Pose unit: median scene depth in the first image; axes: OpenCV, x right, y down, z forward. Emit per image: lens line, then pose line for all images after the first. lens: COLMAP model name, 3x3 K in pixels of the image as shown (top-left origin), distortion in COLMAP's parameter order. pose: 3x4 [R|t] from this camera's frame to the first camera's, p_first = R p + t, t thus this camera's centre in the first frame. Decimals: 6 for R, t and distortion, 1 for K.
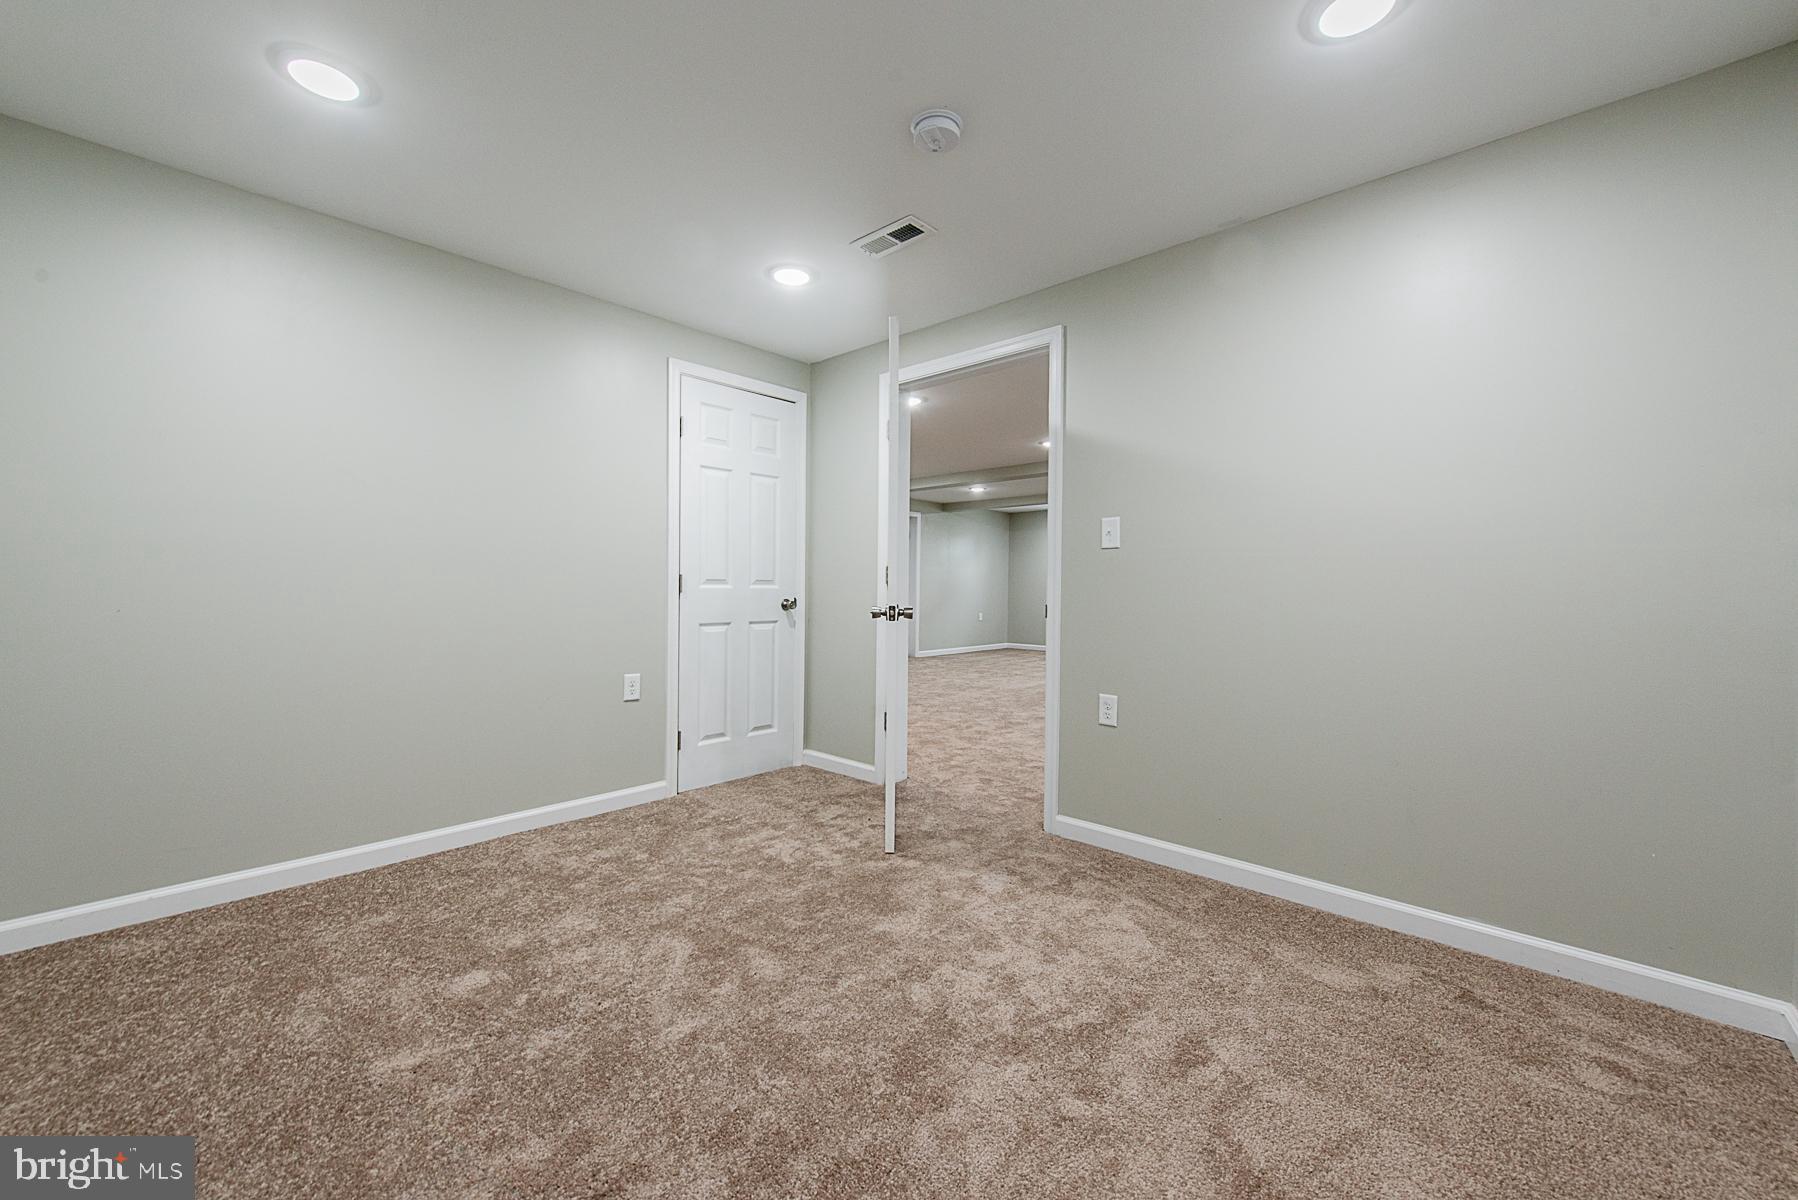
lens RADIAL K [[702.2, 0, 898.2], [0, 702.2, 593.7], [0, 0, 1]] dist [0.013544, -0.003910]
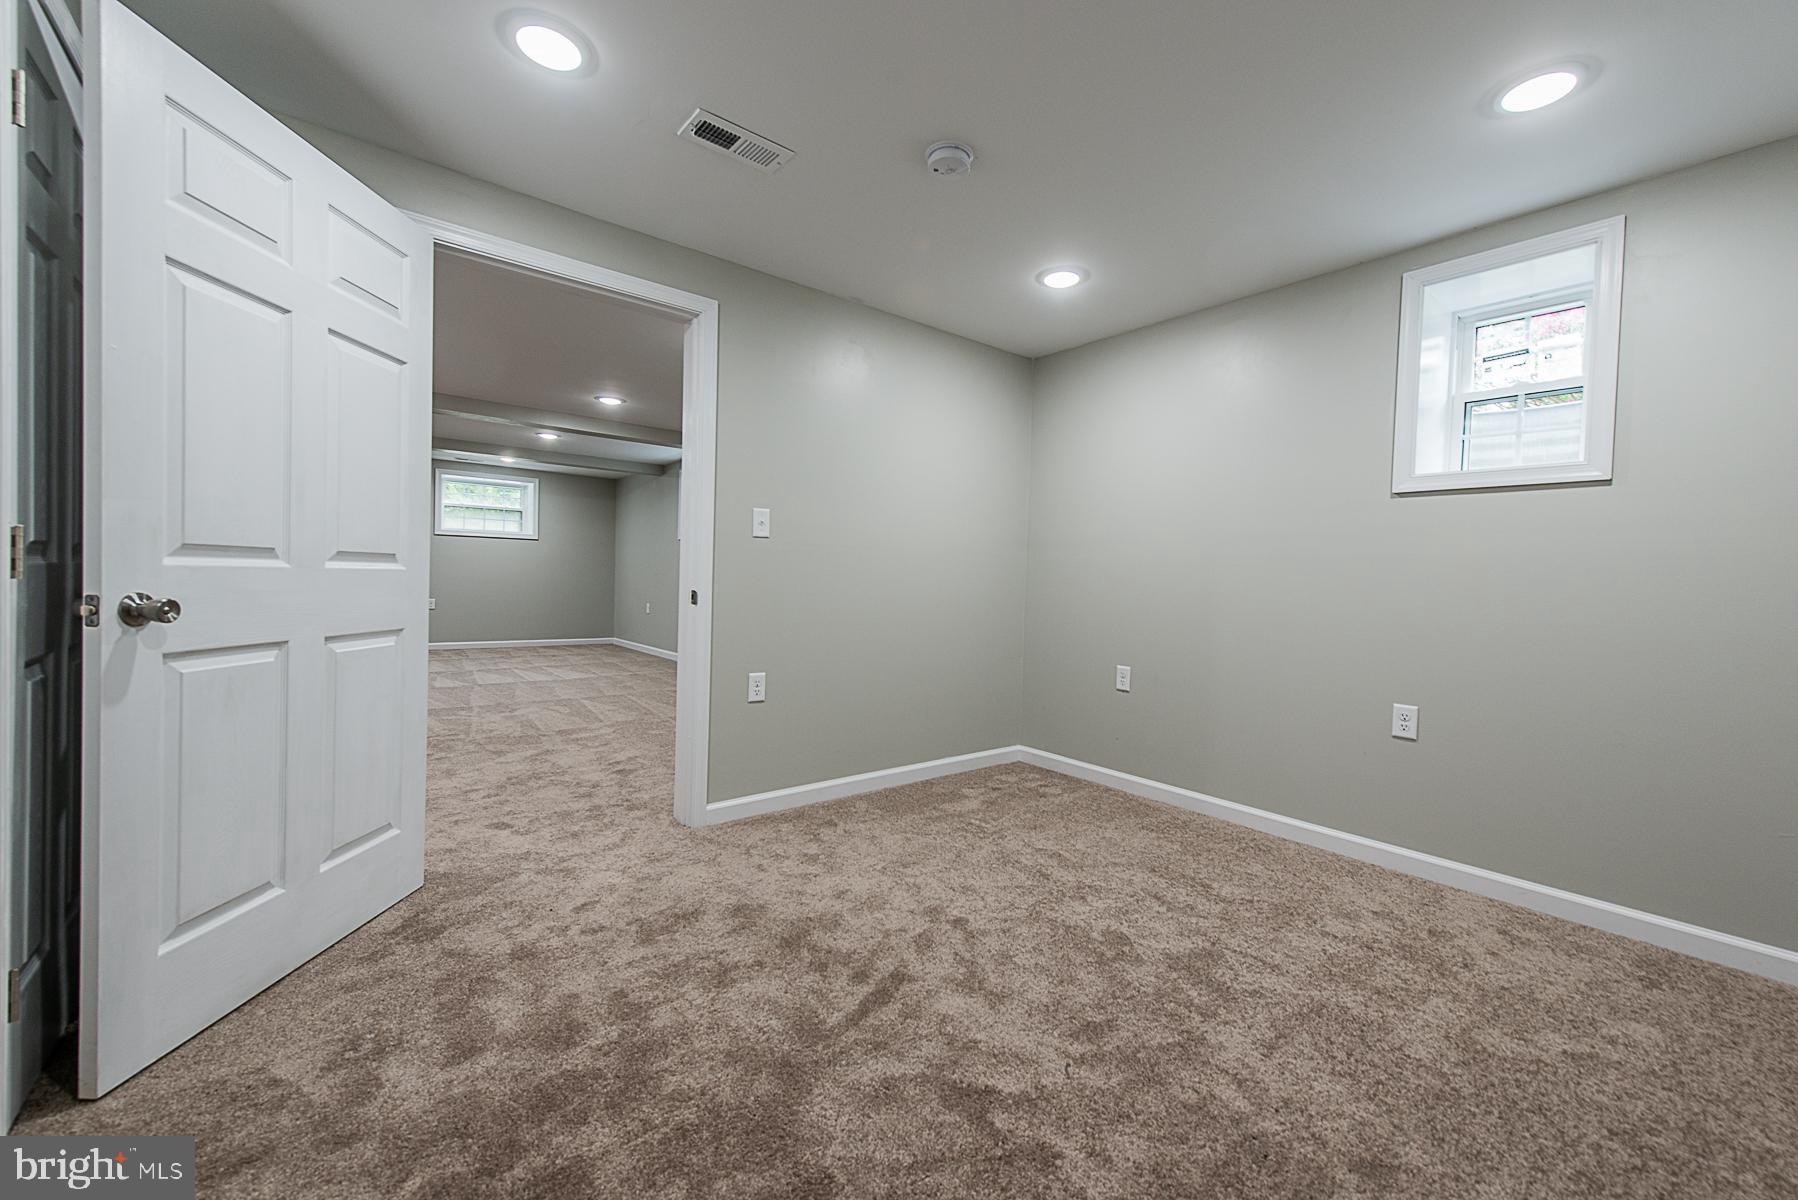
lens RADIAL K [[702.2, 0, 895.2], [0, 702.2, 593.7], [0, 0, 1]] dist [0.013544, -0.003910]
pose [[0.144874, -0.027443, 0.989069, -0.700293], [-0.022010, 0.999279, 0.030951, -0.015229], [-0.989205, -0.026253, 0.144166, 0.610271]]
